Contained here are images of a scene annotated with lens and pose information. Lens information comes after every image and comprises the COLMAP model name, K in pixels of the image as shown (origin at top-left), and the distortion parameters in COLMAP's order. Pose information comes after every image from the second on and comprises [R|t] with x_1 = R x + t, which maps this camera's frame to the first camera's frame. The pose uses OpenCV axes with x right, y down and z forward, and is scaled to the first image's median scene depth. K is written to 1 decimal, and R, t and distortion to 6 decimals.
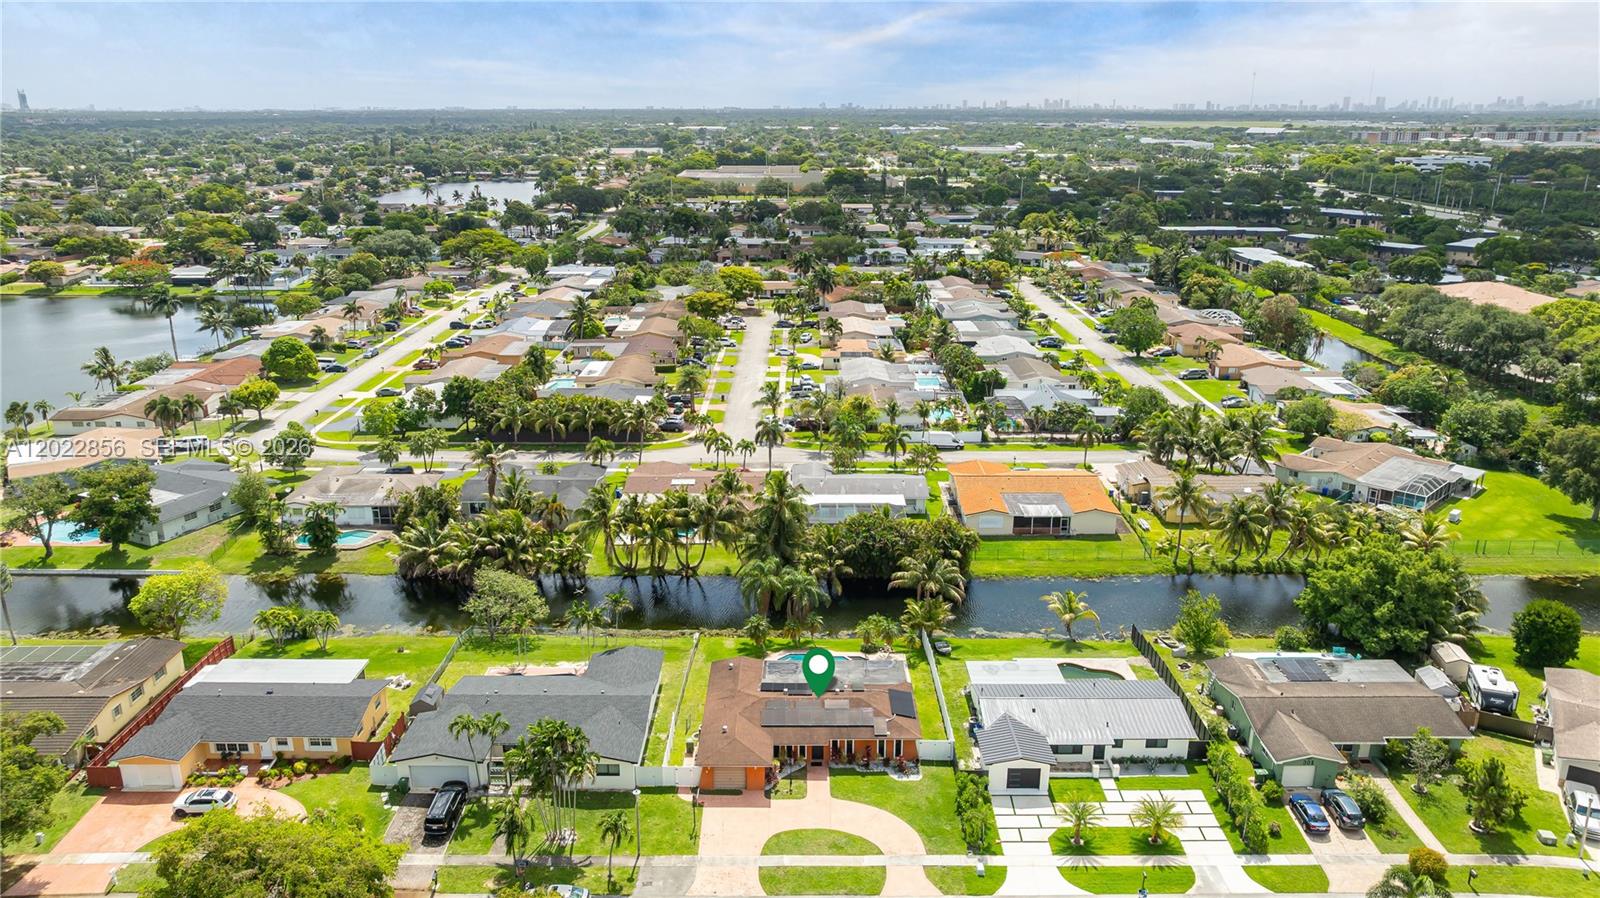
lens RADIAL K [[1128.2, 0, 801.3], [0, 1128.2, 456.4], [0, 0, 1]] dist [-0.026262, 0.025869]
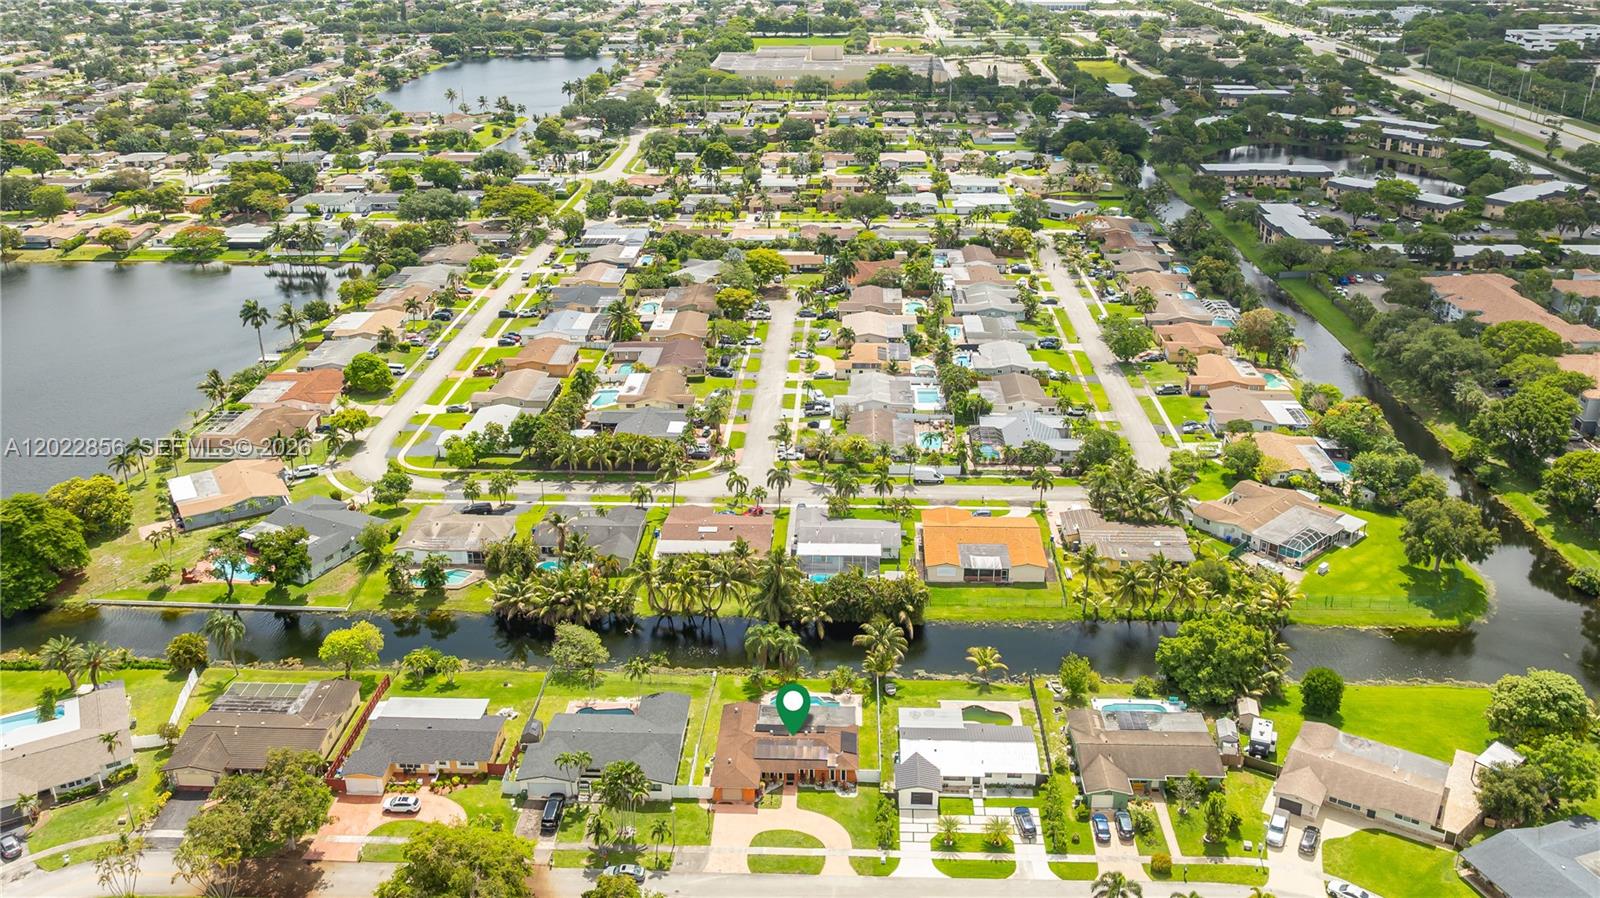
lens RADIAL K [[1286.2, 0, 801.8], [0, 1286.2, 436.7], [0, 0, 1]] dist [0.000356, -0.037358]
pose [[0.999059, 0.009772, -0.042254, 0.071488], [-0.005454, 0.994861, 0.101106, -0.267990], [0.043025, -0.100781, 0.993978, -0.494589]]
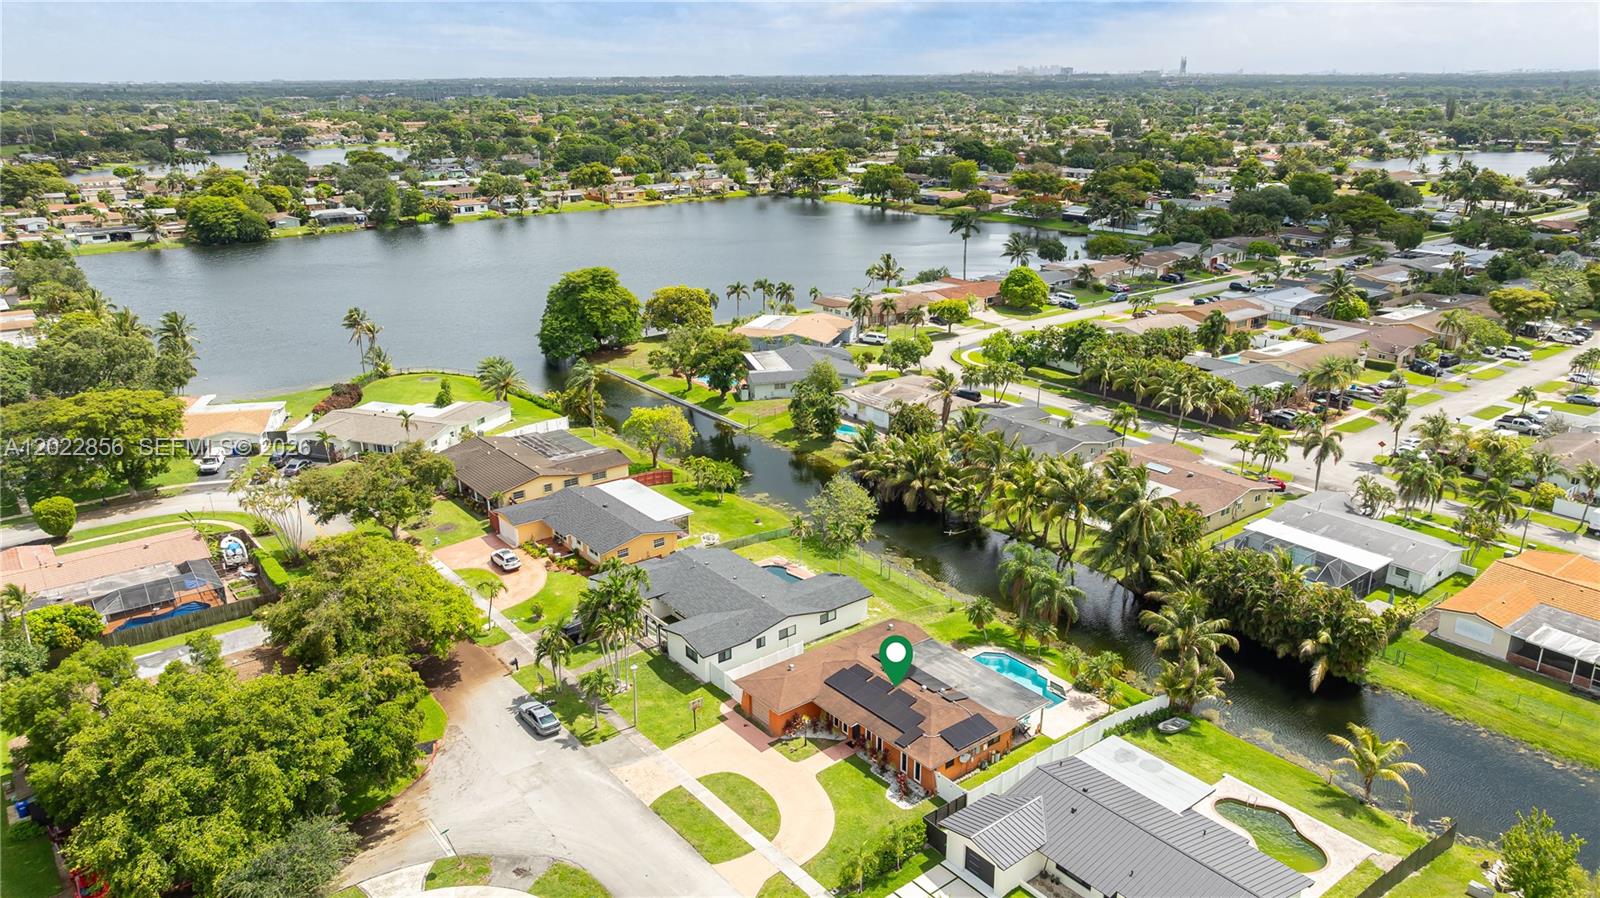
lens RADIAL K [[1128.2, 0, 795.6], [0, 1128.2, 448.4], [0, 0, 1]] dist [-0.026262, 0.025869]
pose [[0.615372, 0.246827, -0.748595, 0.441344], [-0.229654, 0.964648, 0.129280, -0.047730], [0.754040, 0.092362, 0.650302, 0.253313]]
